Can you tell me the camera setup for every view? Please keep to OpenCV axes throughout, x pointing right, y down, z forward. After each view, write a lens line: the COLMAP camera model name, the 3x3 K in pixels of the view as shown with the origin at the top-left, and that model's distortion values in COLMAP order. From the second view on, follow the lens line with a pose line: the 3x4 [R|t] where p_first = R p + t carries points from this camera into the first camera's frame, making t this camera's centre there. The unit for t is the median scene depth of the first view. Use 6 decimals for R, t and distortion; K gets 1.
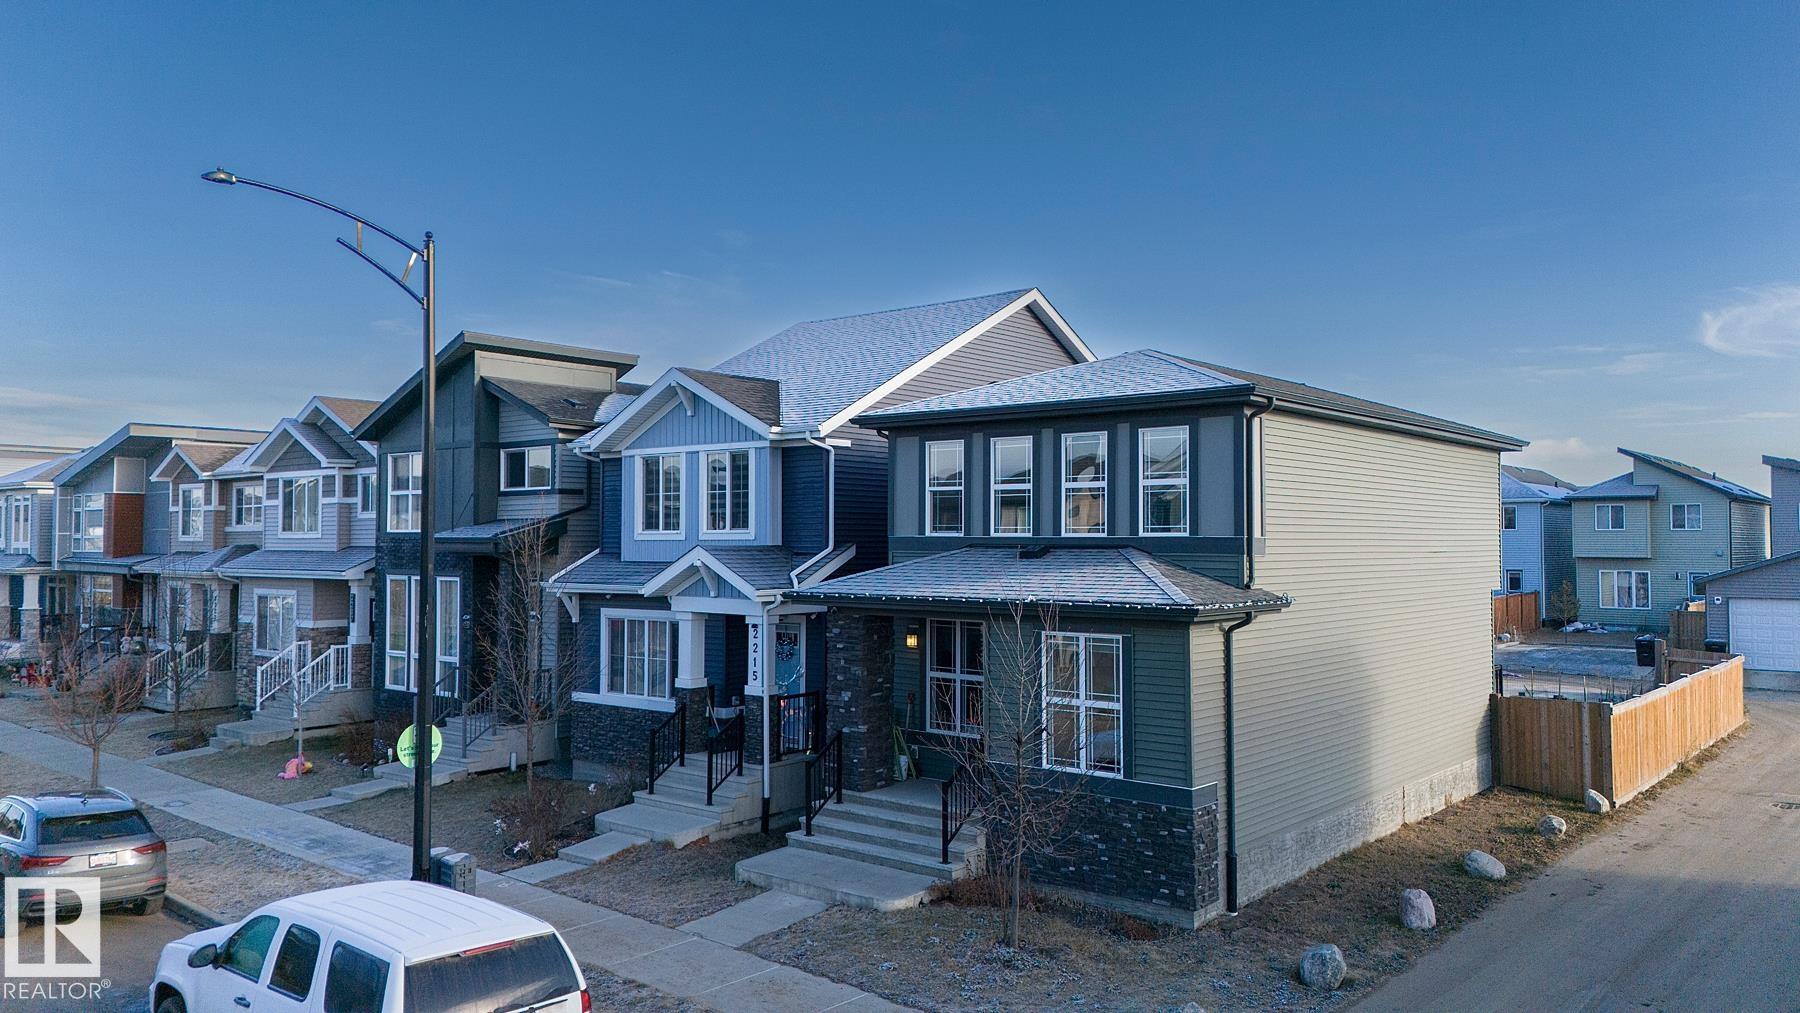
lens RADIAL K [[1309.5, 0, 899.2], [0, 1309.5, 489.9], [0, 0, 1]] dist [0.082782, -0.074849]
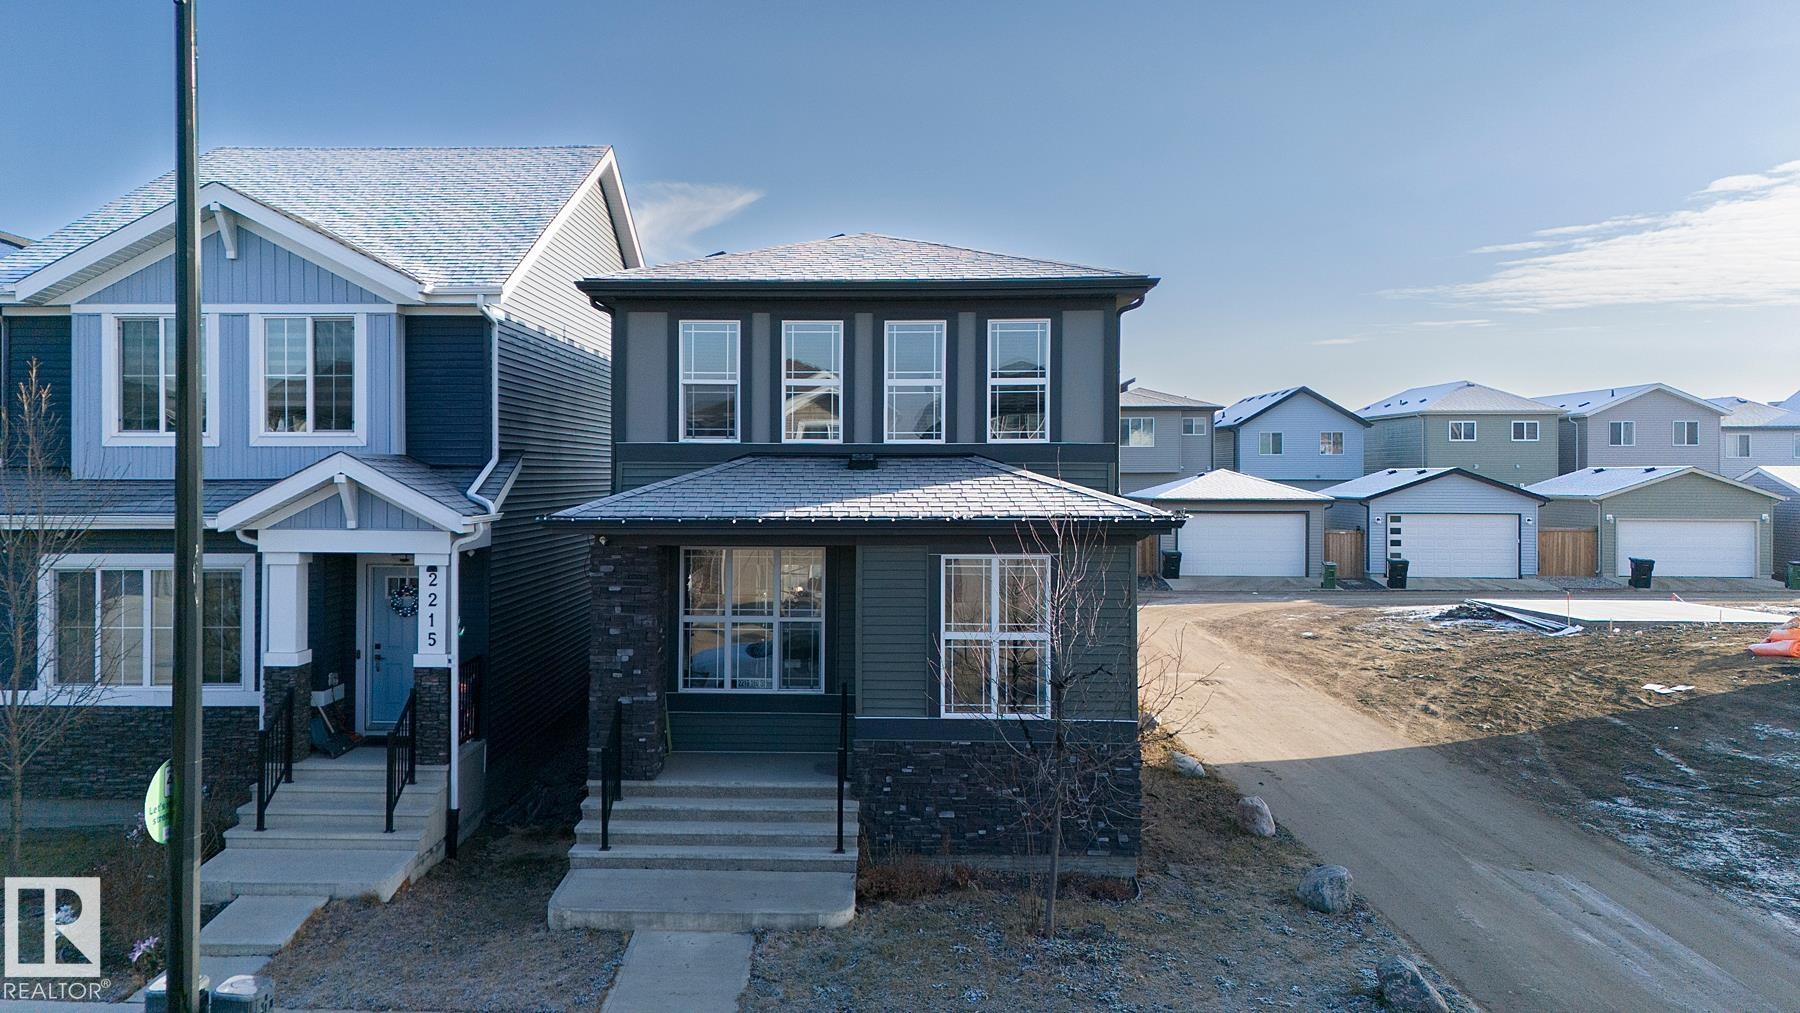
lens RADIAL K [[1309.5, 0, 848.6], [0, 1309.5, 486.9], [0, 0, 1]] dist [0.082782, -0.074849]
pose [[0.799863, -0.006924, 0.600142, -0.357373], [-0.023400, 0.998813, 0.042711, 0.025517], [-0.599726, -0.048206, 0.798752, 0.311314]]
